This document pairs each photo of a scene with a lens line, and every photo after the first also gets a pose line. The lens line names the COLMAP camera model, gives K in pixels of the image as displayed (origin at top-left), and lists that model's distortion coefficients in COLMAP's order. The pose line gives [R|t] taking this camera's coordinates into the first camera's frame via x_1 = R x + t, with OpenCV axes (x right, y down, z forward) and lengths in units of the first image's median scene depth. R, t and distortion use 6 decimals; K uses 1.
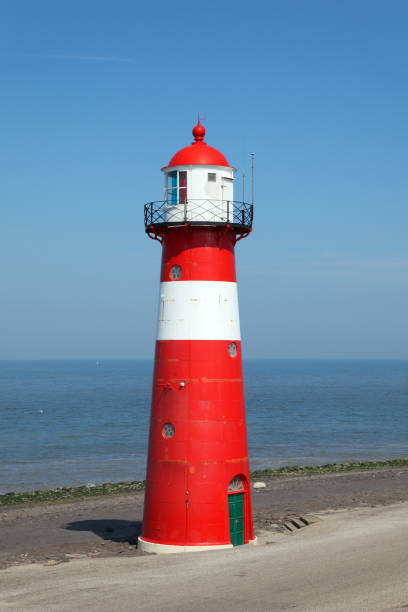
lens RADIAL K [[1317.8, 0, 235.7], [0, 1317.8, 306.8], [0, 0, 1]] dist [0.046092, 0.000000]
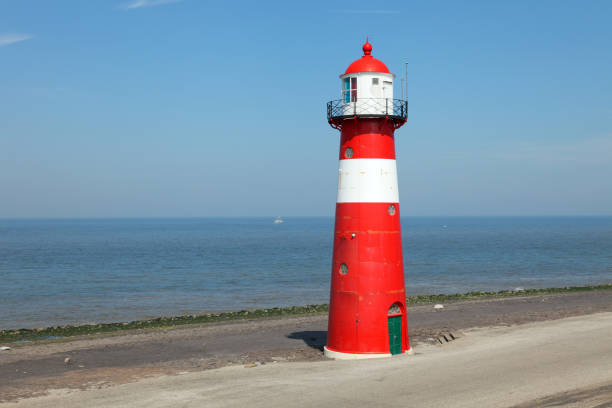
lens RADIAL K [[898.4, 0, 300.1], [0, 898.4, 203.8], [0, 0, 1]] dist [-0.002062, 0.000000]
pose [[0.986697, -0.002864, -0.162545, 0.054604], [0.007032, 0.999661, 0.025072, 0.002925], [0.162418, -0.025882, 0.986383, 0.080629]]
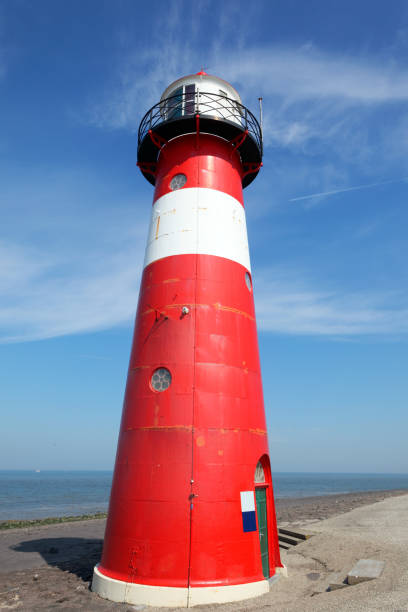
lens RADIAL K [[429.5, 0, 213.4], [0, 429.5, 315.0], [0, 0, 1]] dist [-0.007405, 0.010027]
pose [[0.983286, 0.066615, 0.169441, -0.062596], [-0.010026, 0.949061, -0.314934, 0.128039], [-0.181789, 0.307971, 0.933866, 0.783652]]
